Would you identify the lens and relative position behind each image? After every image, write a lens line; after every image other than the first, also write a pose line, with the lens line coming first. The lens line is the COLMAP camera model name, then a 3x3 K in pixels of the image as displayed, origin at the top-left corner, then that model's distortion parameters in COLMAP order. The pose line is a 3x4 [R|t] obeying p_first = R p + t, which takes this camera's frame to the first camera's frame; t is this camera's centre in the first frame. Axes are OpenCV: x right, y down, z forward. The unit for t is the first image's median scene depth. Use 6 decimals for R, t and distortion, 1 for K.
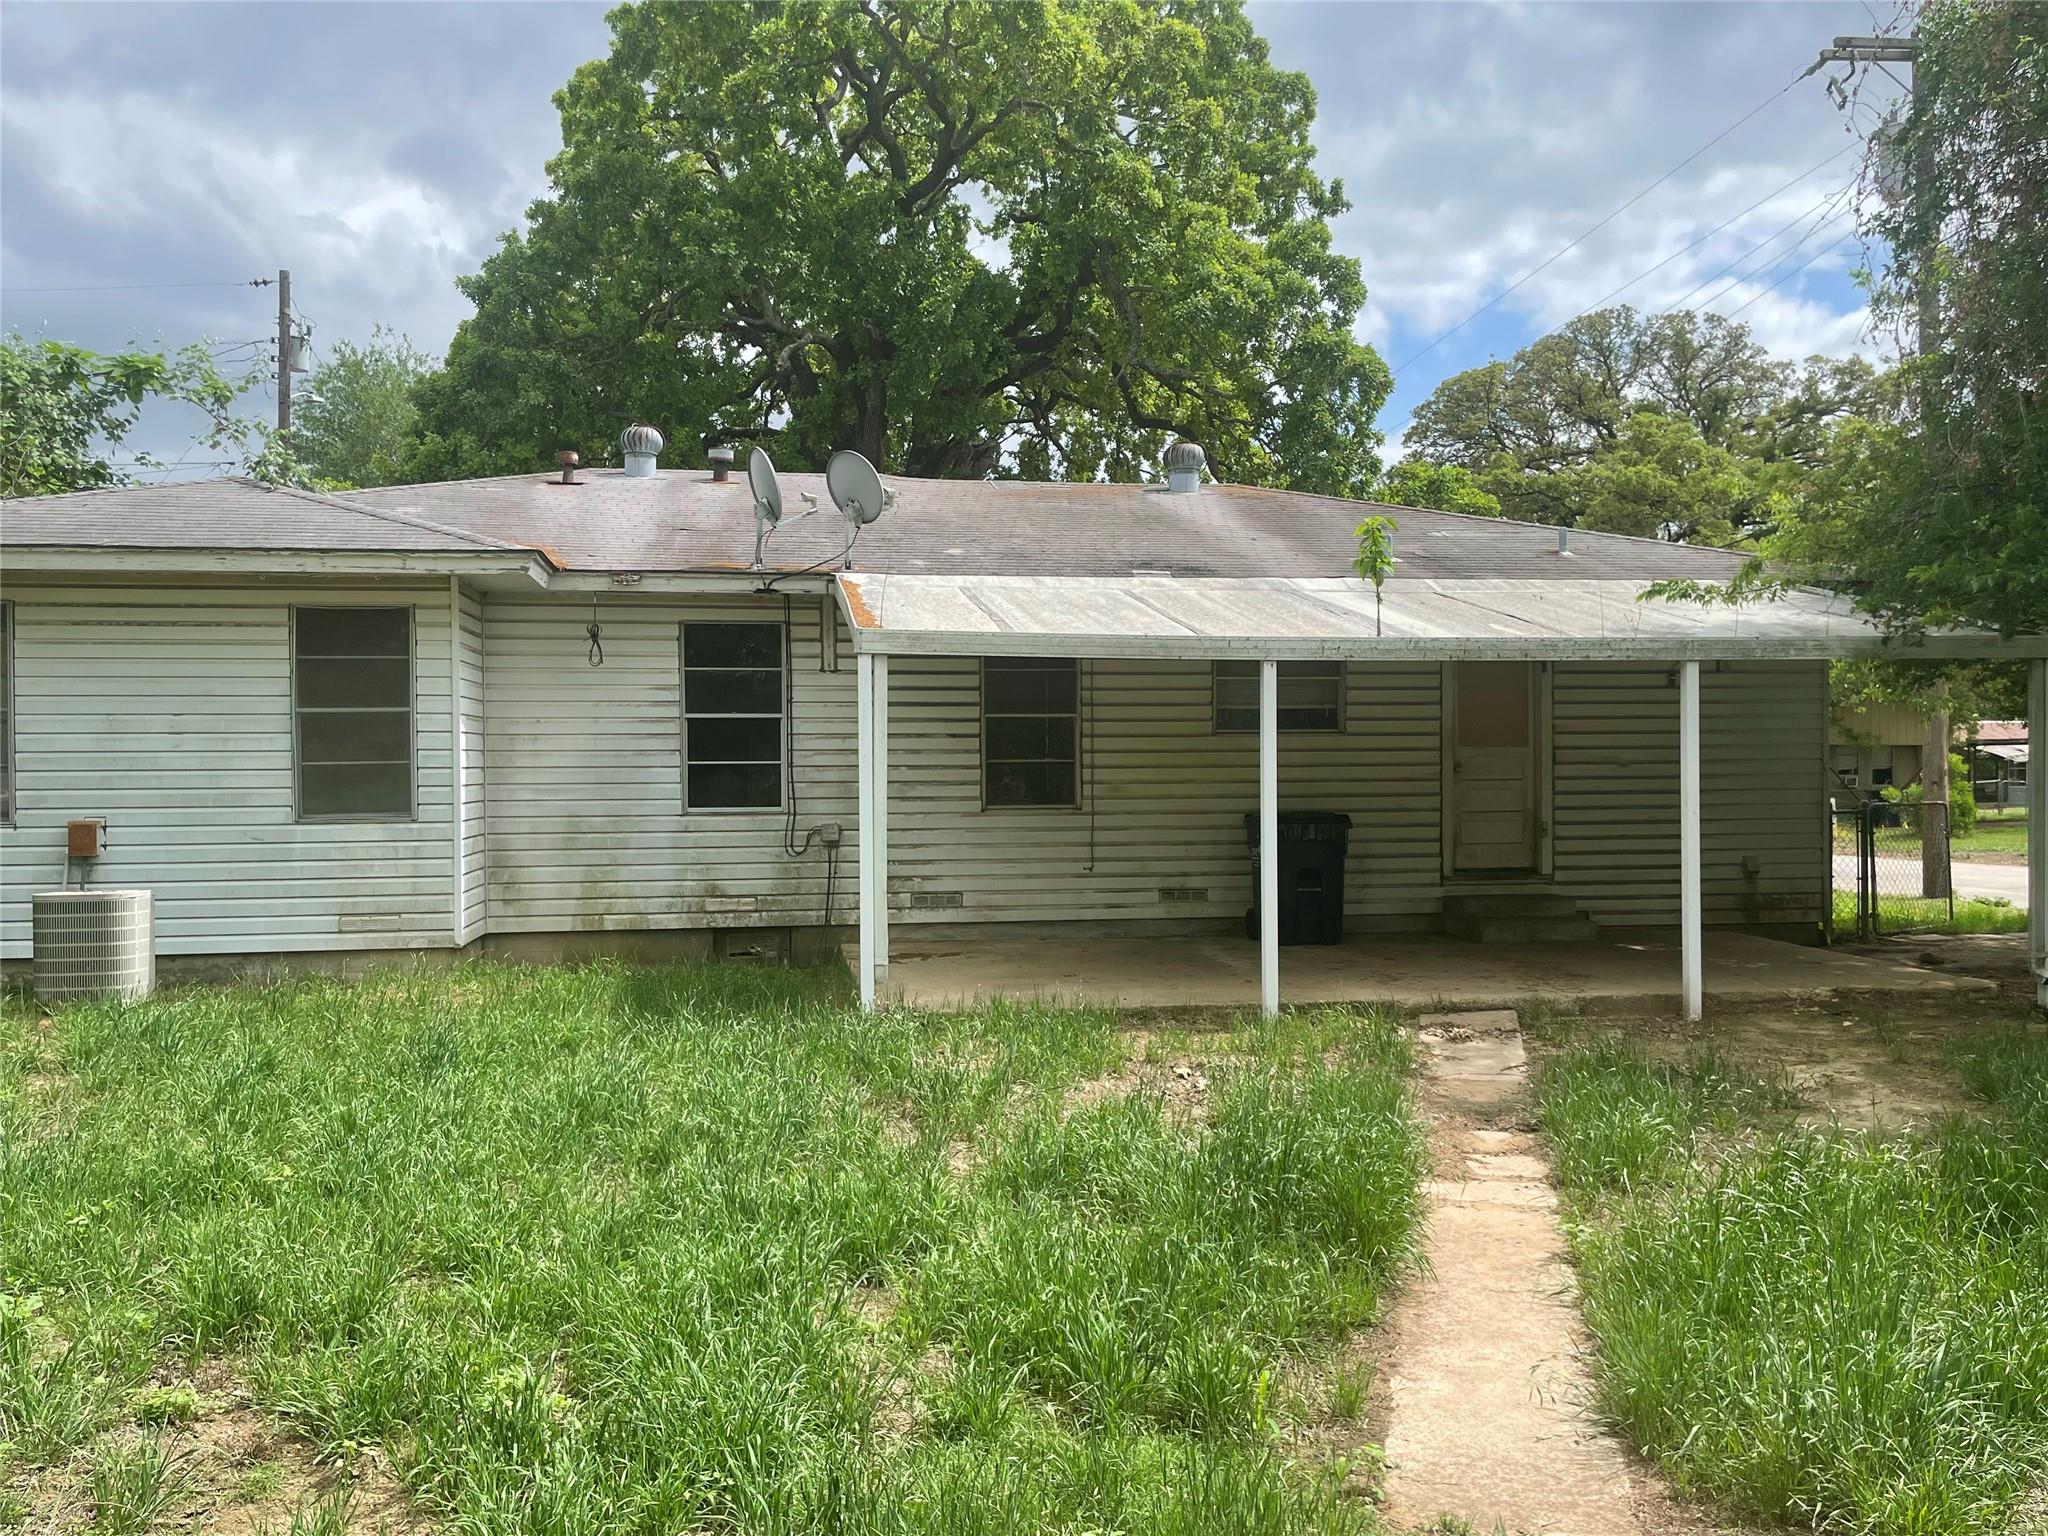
lens RADIAL K [[1642.2, 0, 1020.8], [0, 1642.2, 760.1], [0, 0, 1]] dist [0.090430, -0.127495]
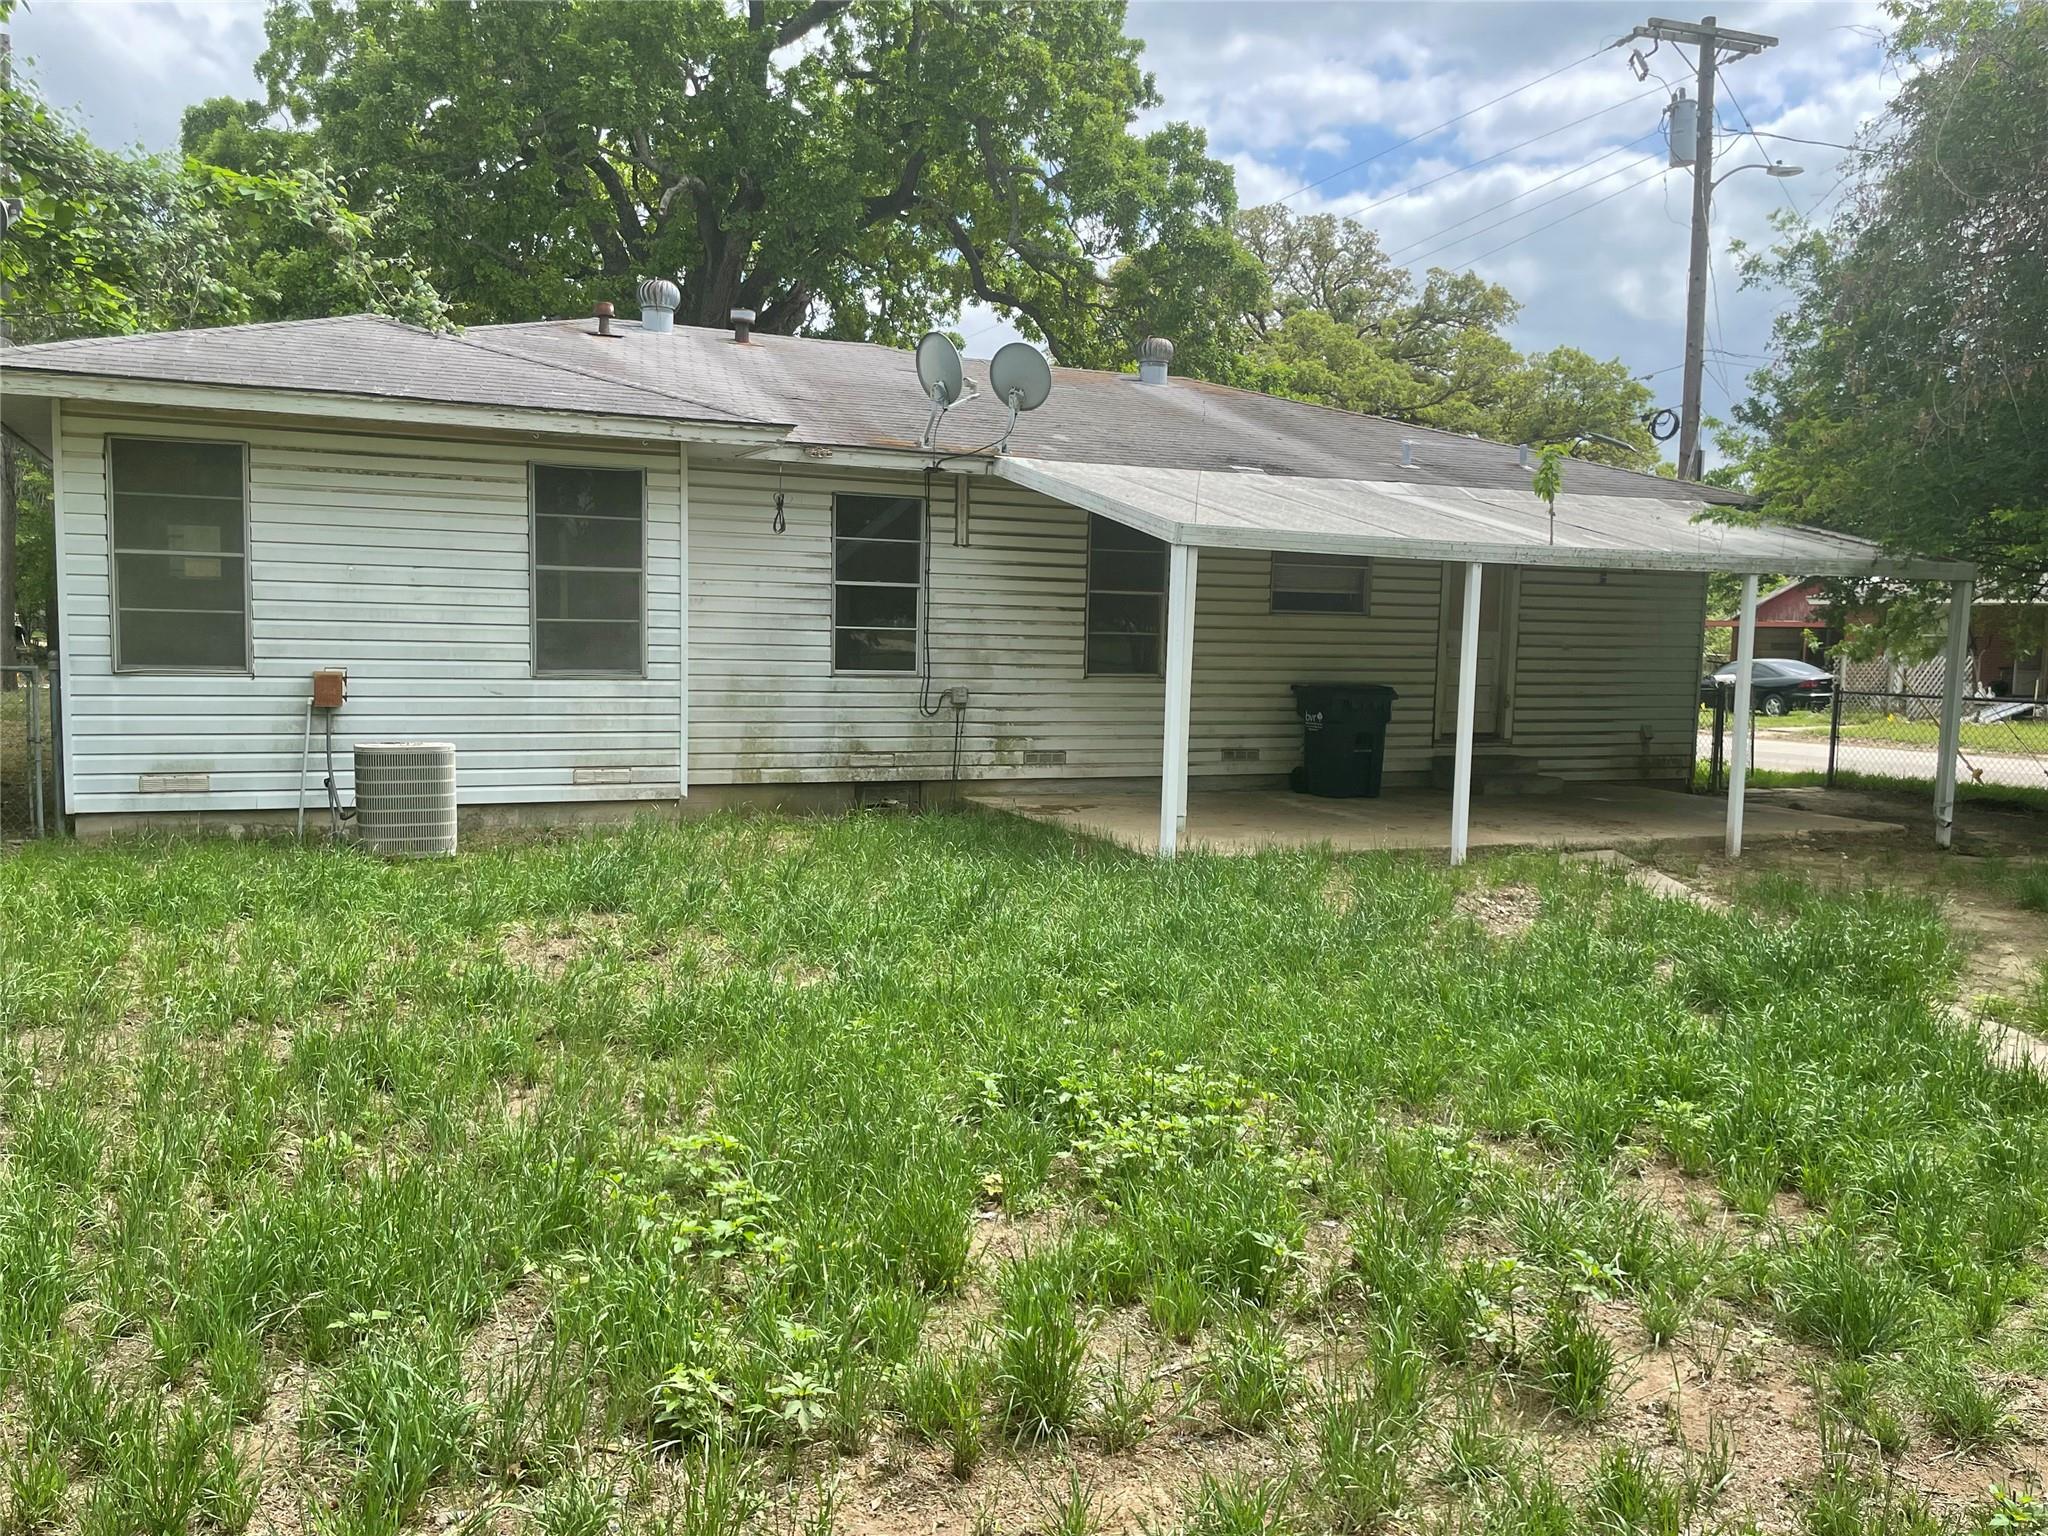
lens RADIAL K [[1642.2, 0, 1020.8], [0, 1642.2, 760.1], [0, 0, 1]] dist [0.090430, -0.127495]
pose [[0.961097, 0.006794, 0.276129, -0.380598], [-0.031703, 0.995804, 0.085844, -0.007859], [-0.274387, -0.091258, 0.957279, -0.055745]]
